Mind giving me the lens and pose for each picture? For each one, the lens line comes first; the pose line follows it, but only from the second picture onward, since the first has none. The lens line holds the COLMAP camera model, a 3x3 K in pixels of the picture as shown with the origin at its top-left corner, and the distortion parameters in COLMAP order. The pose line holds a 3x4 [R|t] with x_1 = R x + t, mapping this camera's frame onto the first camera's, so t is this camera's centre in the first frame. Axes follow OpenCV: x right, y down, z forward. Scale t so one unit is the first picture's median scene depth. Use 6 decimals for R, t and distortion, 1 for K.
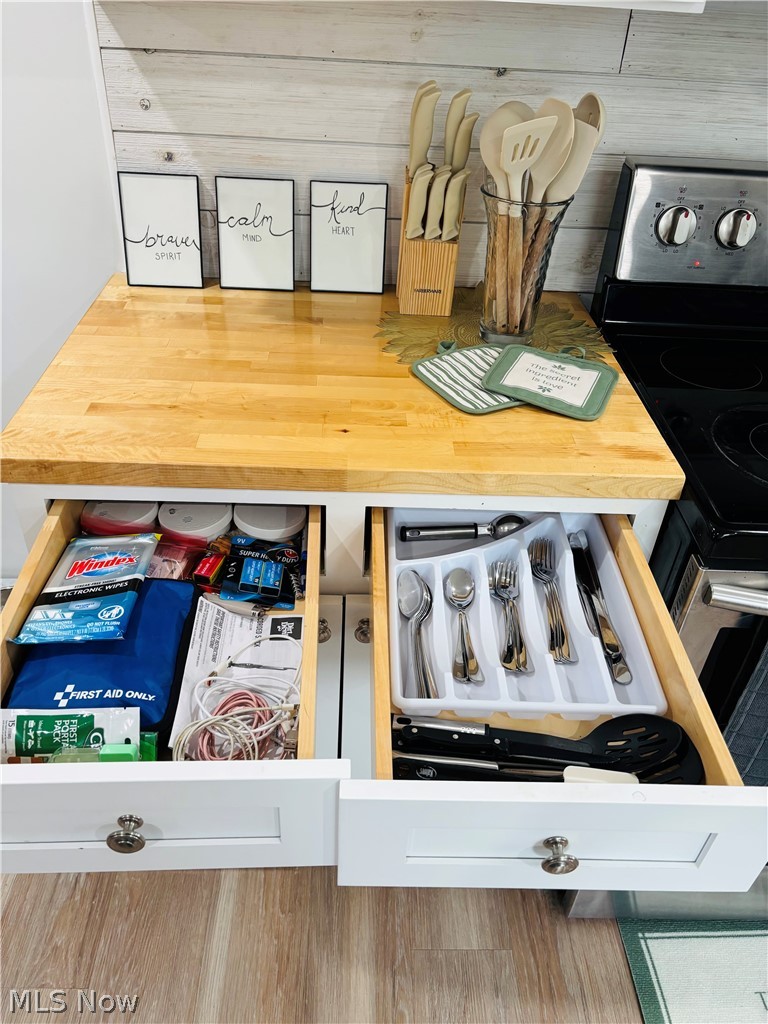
lens RADIAL K [[766.1, 0, 384.0], [0, 766.1, 512.0], [0, 0, 1]] dist [0.001040, -0.010505]
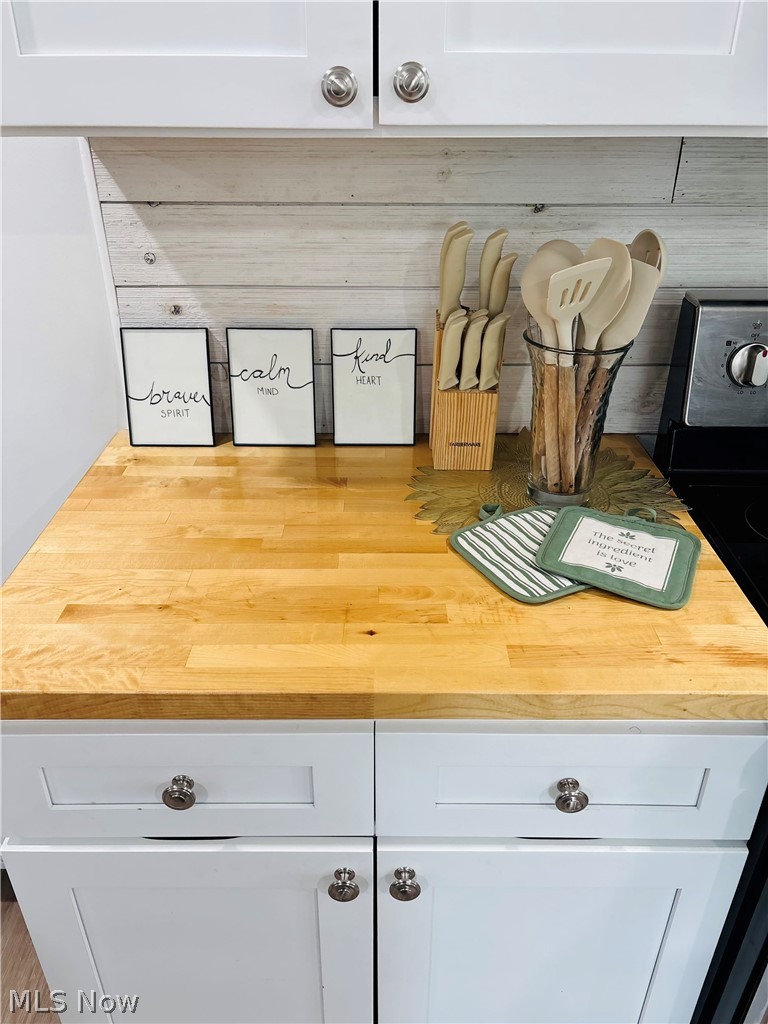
lens RADIAL K [[798.6, 0, 384.0], [0, 798.6, 512.0], [0, 0, 1]] dist [0.007757, -0.000200]
pose [[0.998581, -0.028435, -0.045029, 0.003230], [0.021371, 0.988419, -0.150238, -0.084595], [0.048780, 0.149062, 0.987624, 0.115816]]
